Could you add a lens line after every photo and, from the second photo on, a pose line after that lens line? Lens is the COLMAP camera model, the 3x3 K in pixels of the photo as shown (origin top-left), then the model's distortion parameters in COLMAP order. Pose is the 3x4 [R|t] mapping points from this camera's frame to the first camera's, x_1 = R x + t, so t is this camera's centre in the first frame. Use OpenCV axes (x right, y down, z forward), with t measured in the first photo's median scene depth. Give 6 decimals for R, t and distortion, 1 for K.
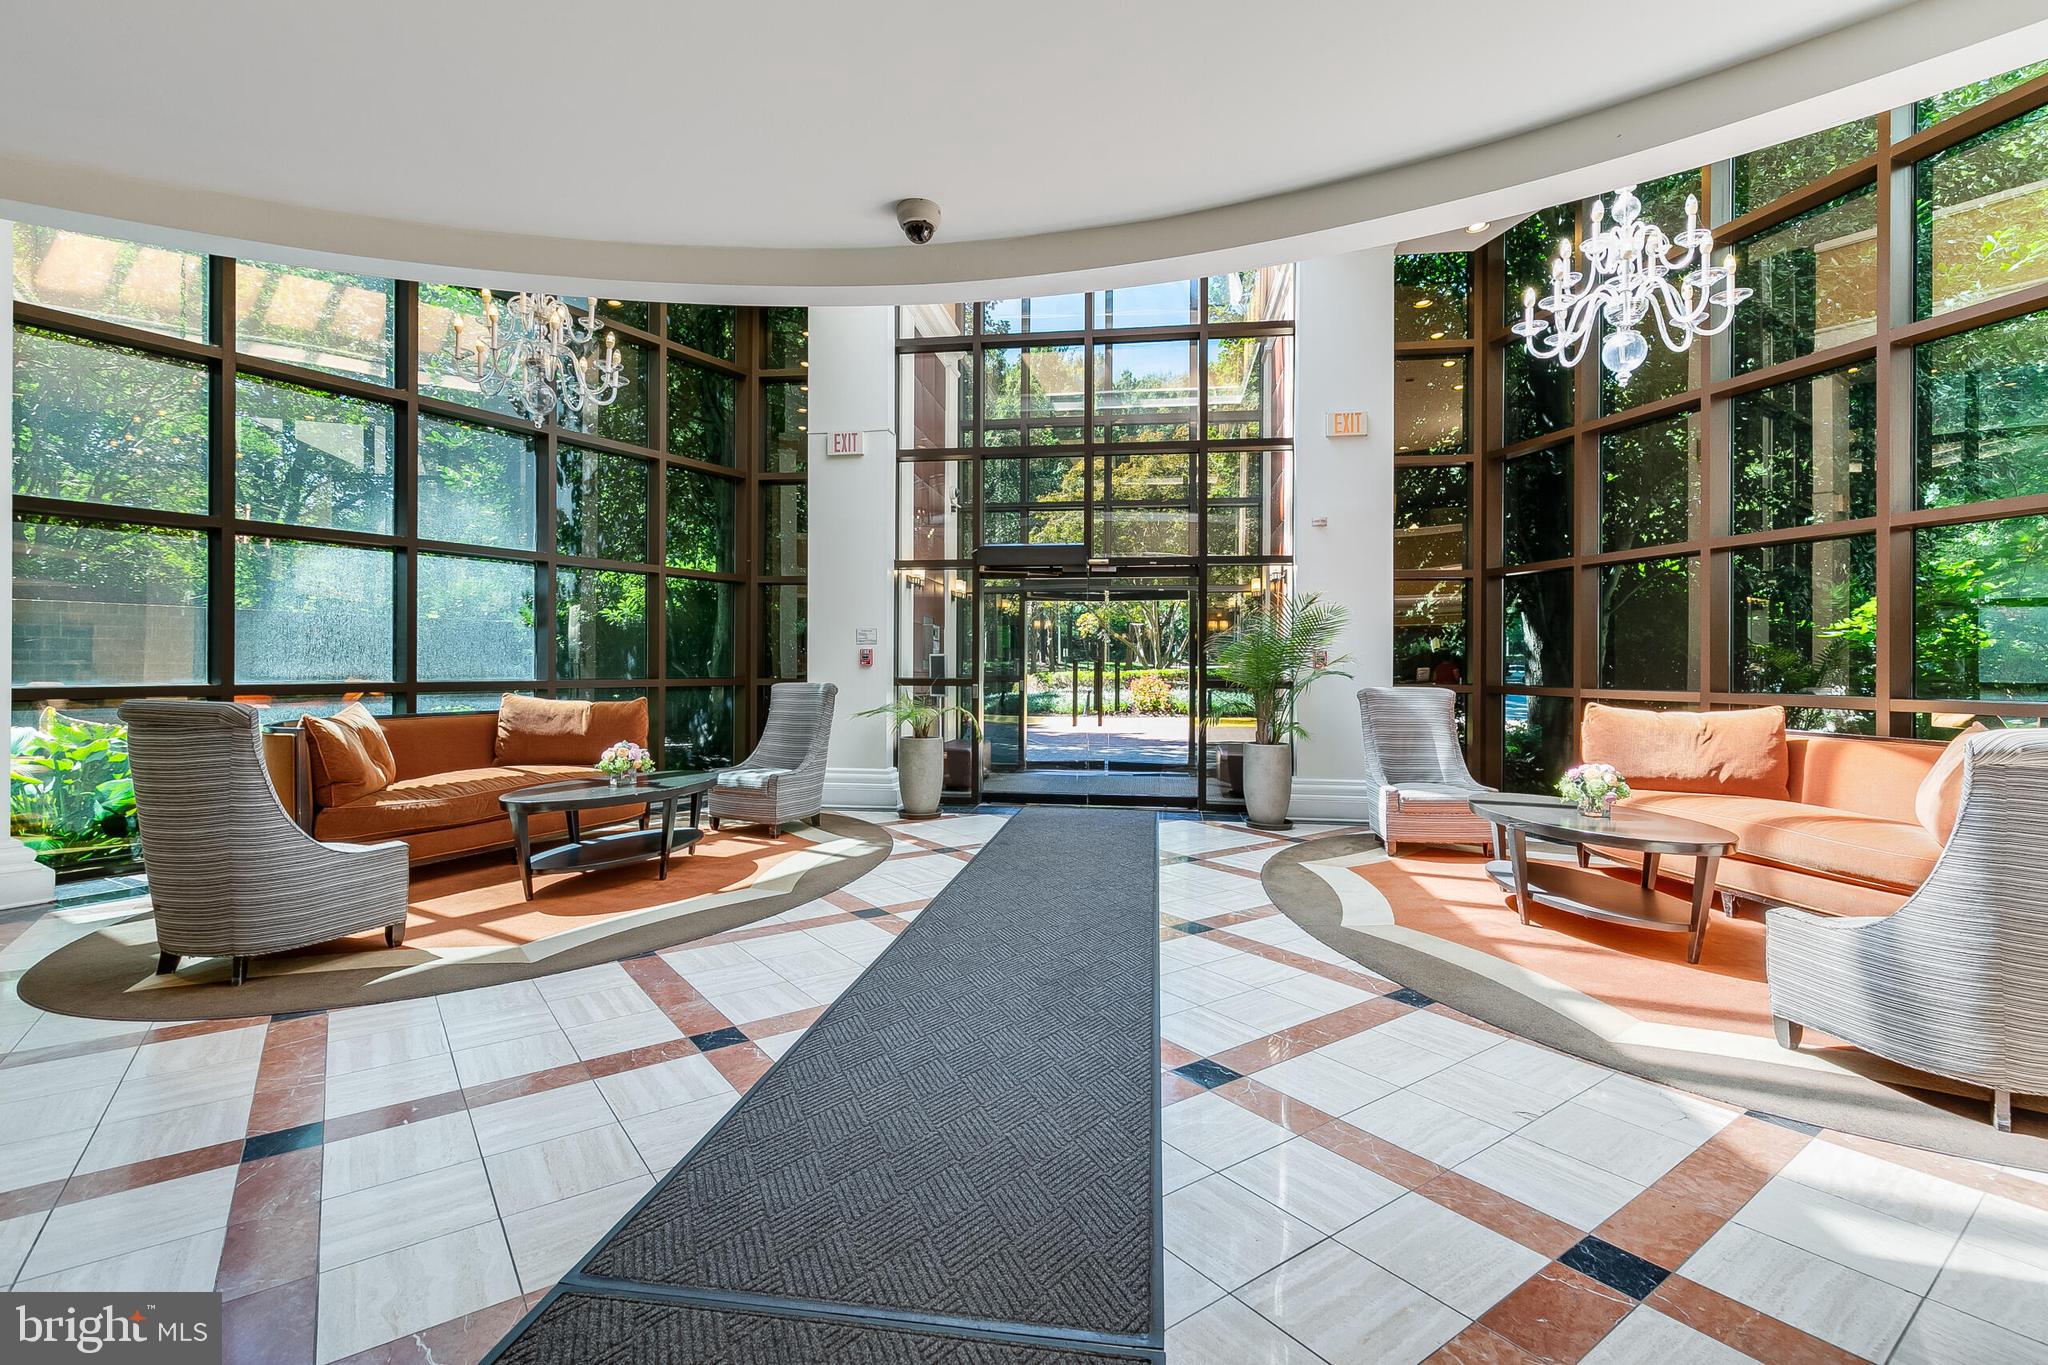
lens RADIAL K [[934.1, 0, 993.2], [0, 934.1, 677.1], [0, 0, 1]] dist [0.002300, 0.000126]
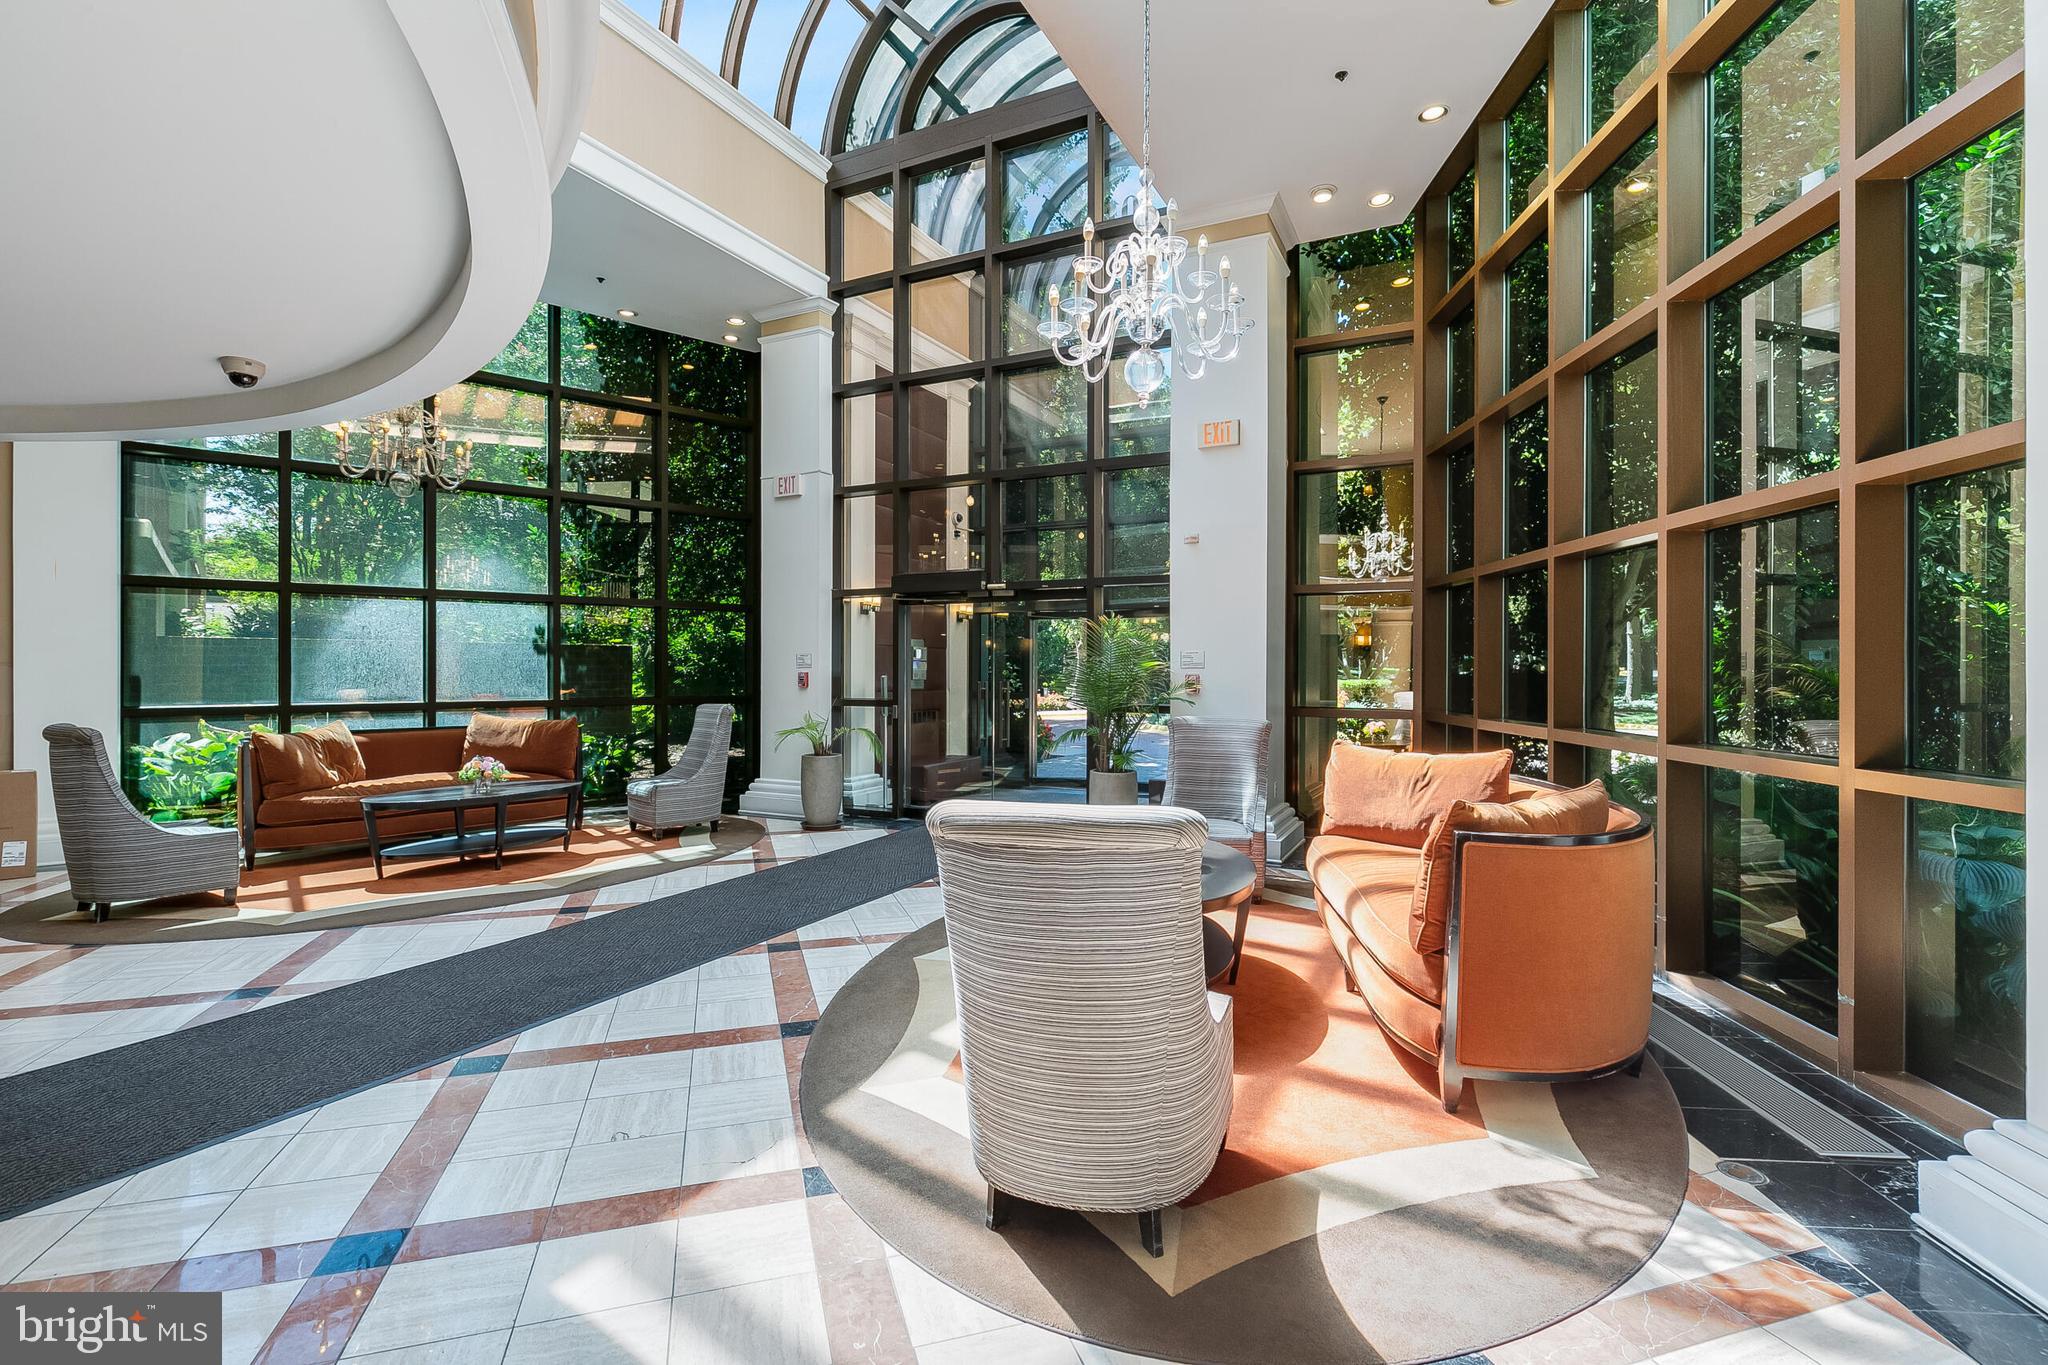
lens RADIAL K [[934.1, 0, 993.2], [0, 934.1, 677.1], [0, 0, 1]] dist [0.002300, 0.000126]
pose [[0.946772, -0.001209, -0.321903, 0.528803], [-0.000268, 0.999990, -0.004545, -0.023985], [0.321905, 0.004389, 0.946762, 0.041313]]
